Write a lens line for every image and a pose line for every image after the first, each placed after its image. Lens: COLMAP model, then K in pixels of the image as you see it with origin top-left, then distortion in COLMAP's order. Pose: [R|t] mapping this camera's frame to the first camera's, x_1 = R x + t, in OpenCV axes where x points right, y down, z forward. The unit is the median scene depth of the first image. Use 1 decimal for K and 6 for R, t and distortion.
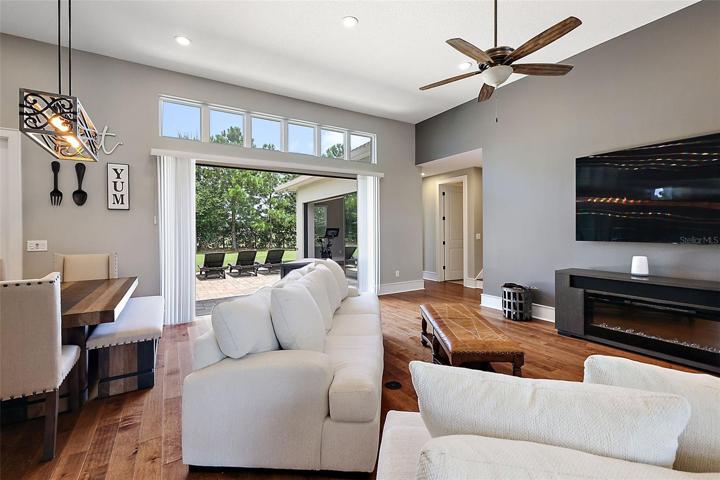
lens RADIAL K [[316.9, 0, 360.5], [0, 316.9, 236.1], [0, 0, 1]] dist [0.001306, 0.001364]
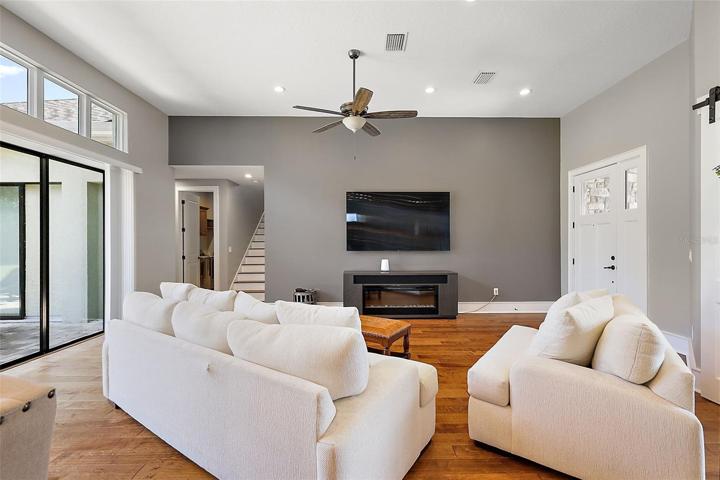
lens RADIAL K [[316.9, 0, 360.5], [0, 316.9, 243.6], [0, 0, 1]] dist [0.001306, 0.001364]
pose [[0.509085, 0.004141, 0.860706, -0.488177], [0.012446, 0.999848, -0.012171, 0.000589], [-0.860626, 0.016908, 0.508957, 0.241072]]
